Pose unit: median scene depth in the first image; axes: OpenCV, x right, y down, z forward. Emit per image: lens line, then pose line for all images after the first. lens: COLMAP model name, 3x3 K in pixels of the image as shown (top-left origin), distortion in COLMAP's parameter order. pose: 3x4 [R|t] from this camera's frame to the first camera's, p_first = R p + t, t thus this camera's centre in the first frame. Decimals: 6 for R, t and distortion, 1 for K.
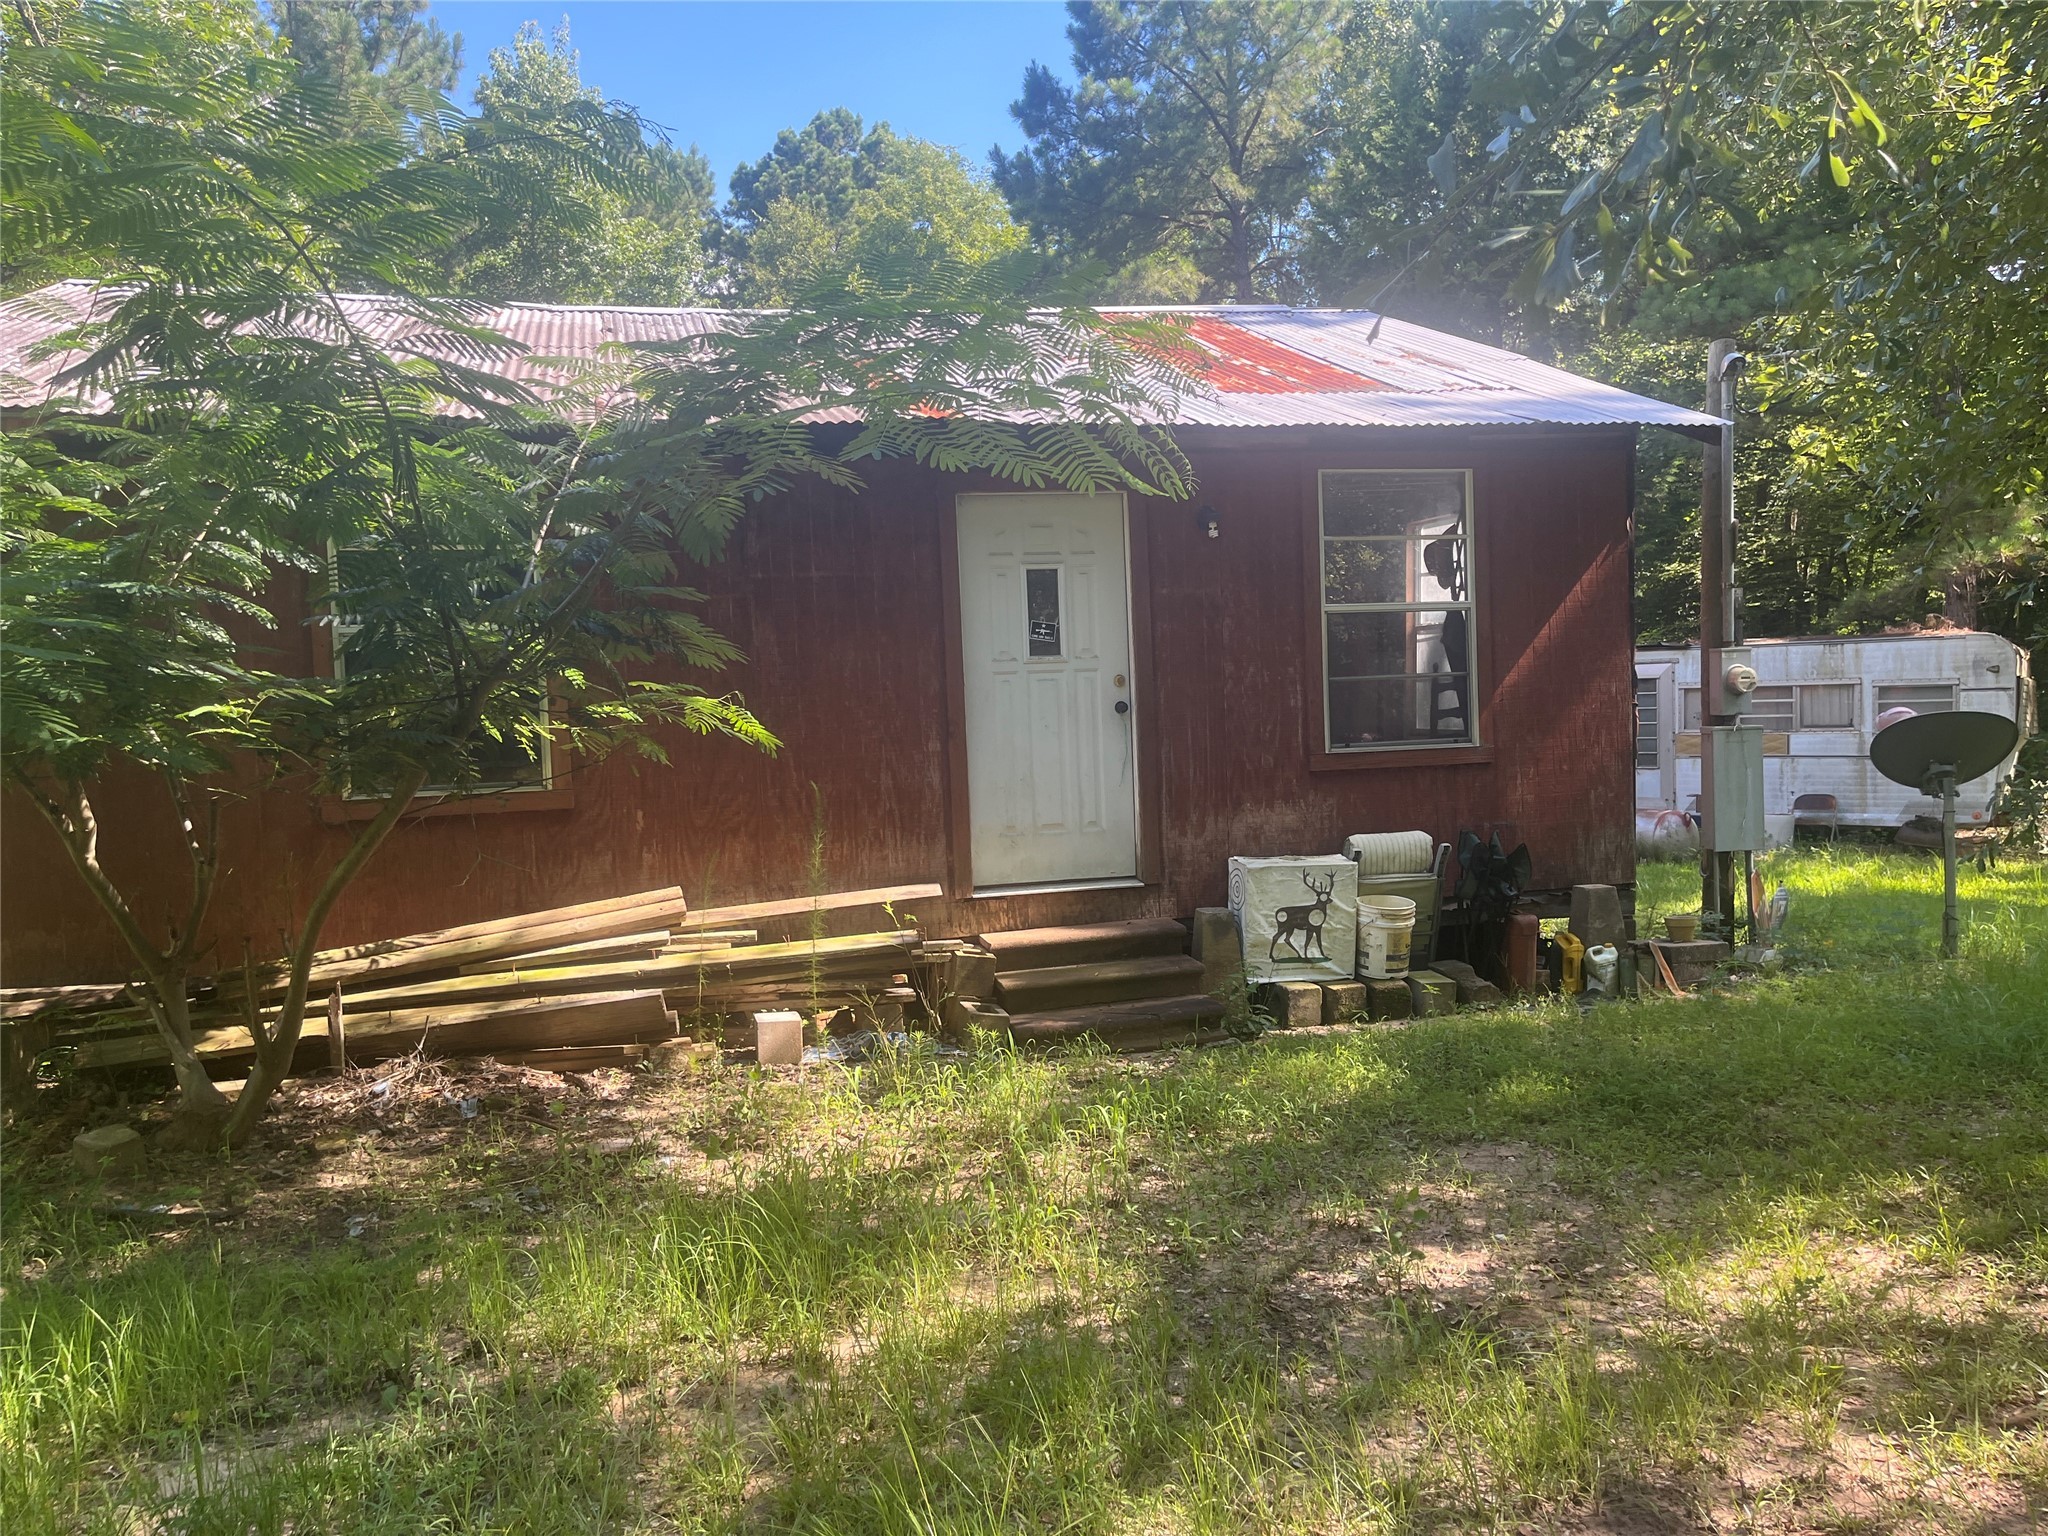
lens RADIAL K [[1538.3, 0, 1003.5], [0, 1538.3, 774.2], [0, 0, 1]] dist [0.055090, -0.091998]
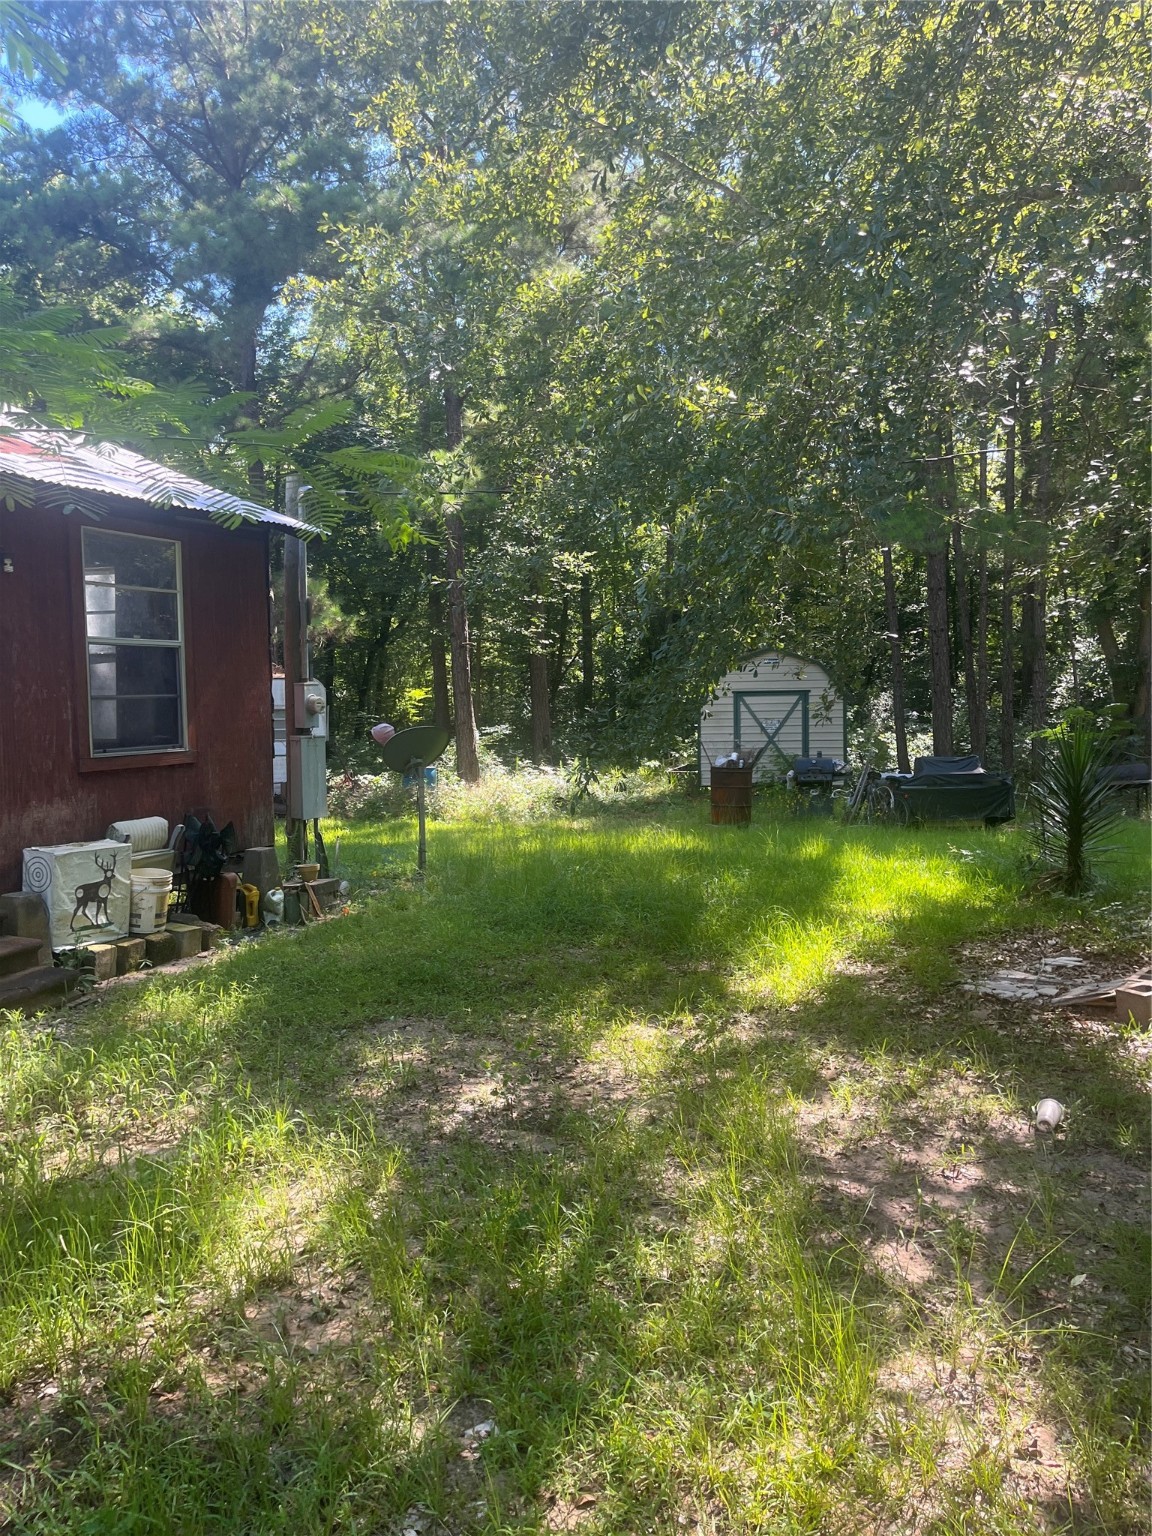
lens RADIAL K [[1162.0, 0, 571.6], [0, 1162.0, 770.1], [0, 0, 1]] dist [0.094565, -0.115837]
pose [[0.610801, -0.024978, 0.791390, -0.309659], [0.026135, 0.999594, 0.011379, -0.004409], [-0.791353, 0.013733, 0.611205, 0.128319]]
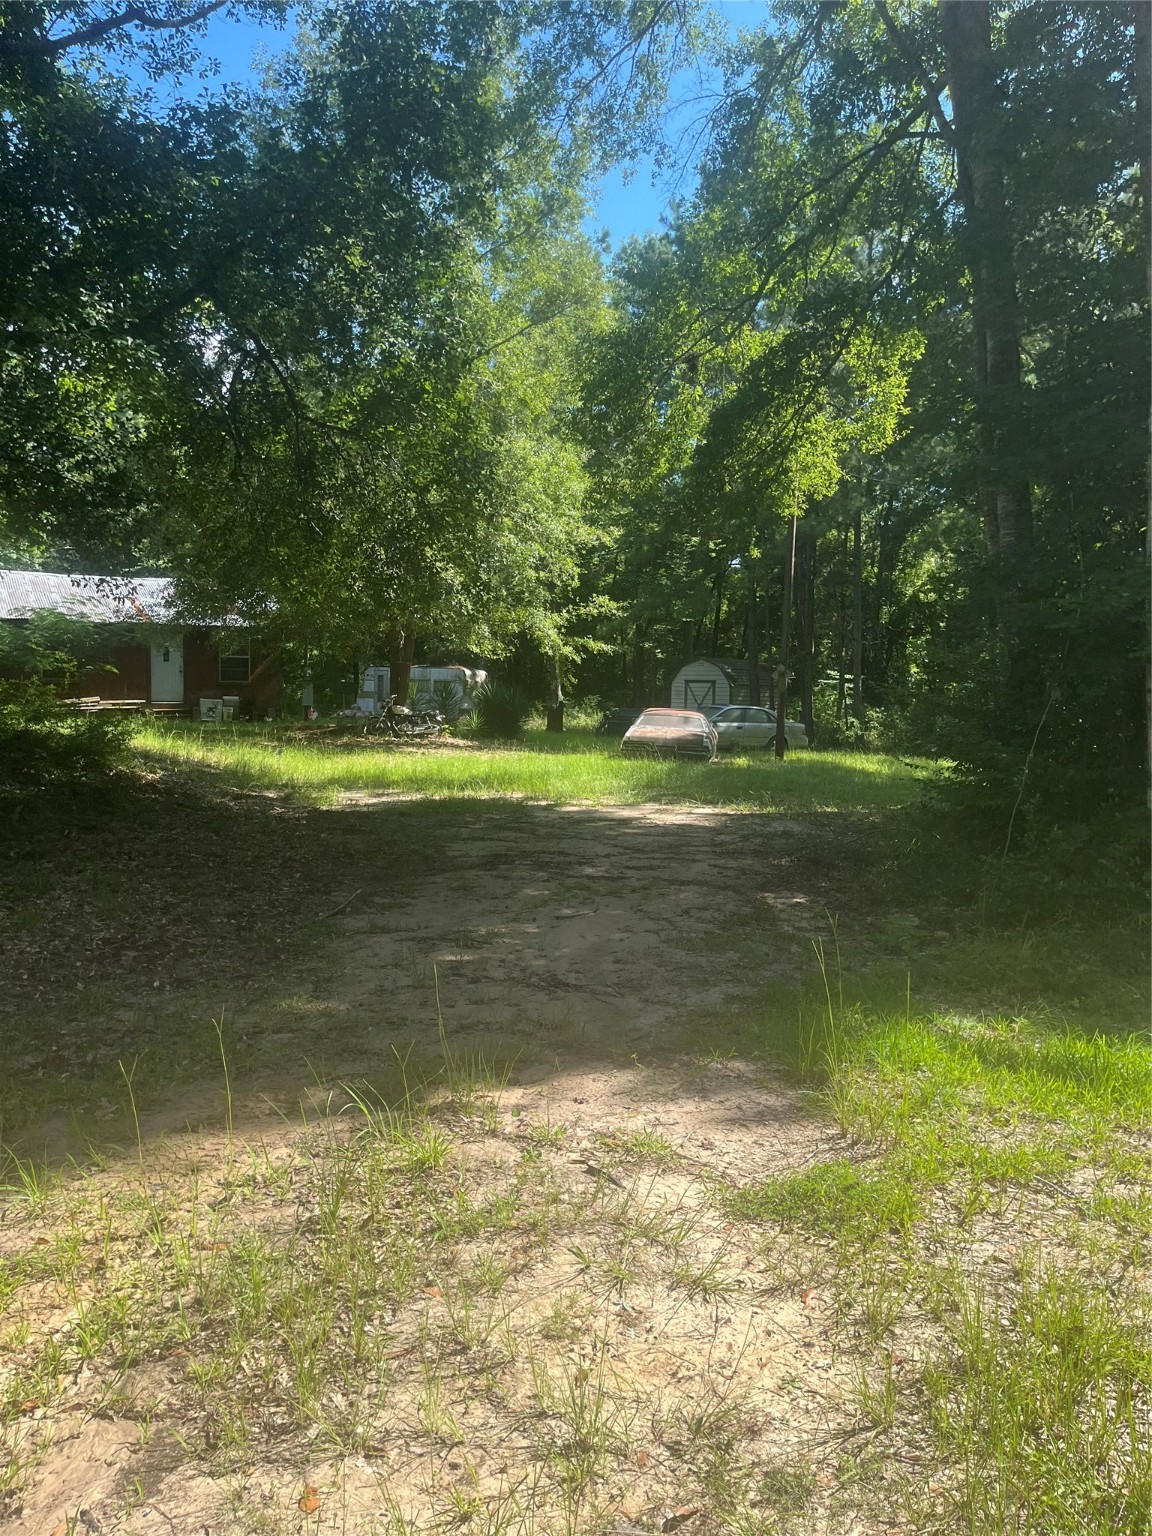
lens RADIAL K [[1147.4, 0, 592.5], [0, 1147.4, 736.3], [0, 0, 1]] dist [0.094194, -0.110047]
pose [[0.956198, 0.042918, 0.289557, 0.305590], [-0.041946, 0.999074, -0.009565, 0.175504], [-0.289699, -0.003000, 0.957113, -3.579039]]
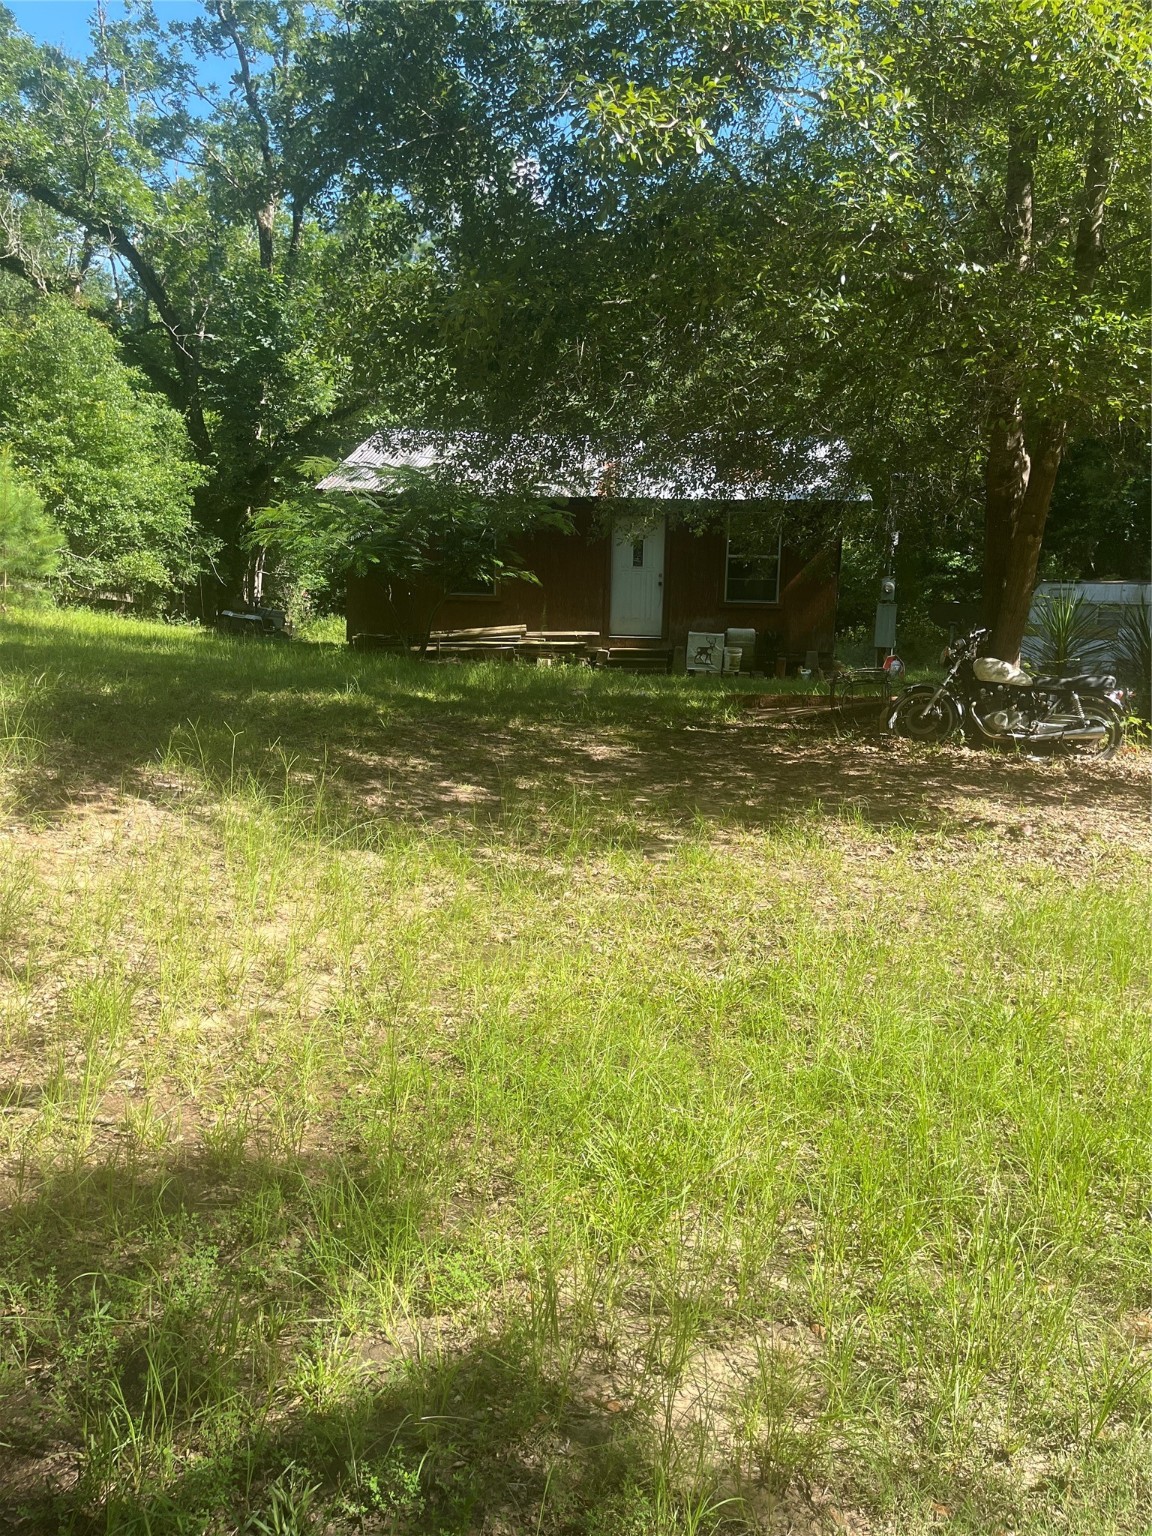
lens RADIAL K [[1162.0, 0, 571.6], [0, 1162.0, 770.1], [0, 0, 1]] dist [0.094565, -0.115837]
pose [[0.945451, 0.111000, -0.306270, 0.715392], [-0.079807, 0.990431, 0.112597, 0.087969], [0.315838, -0.082012, 0.945262, -1.477328]]
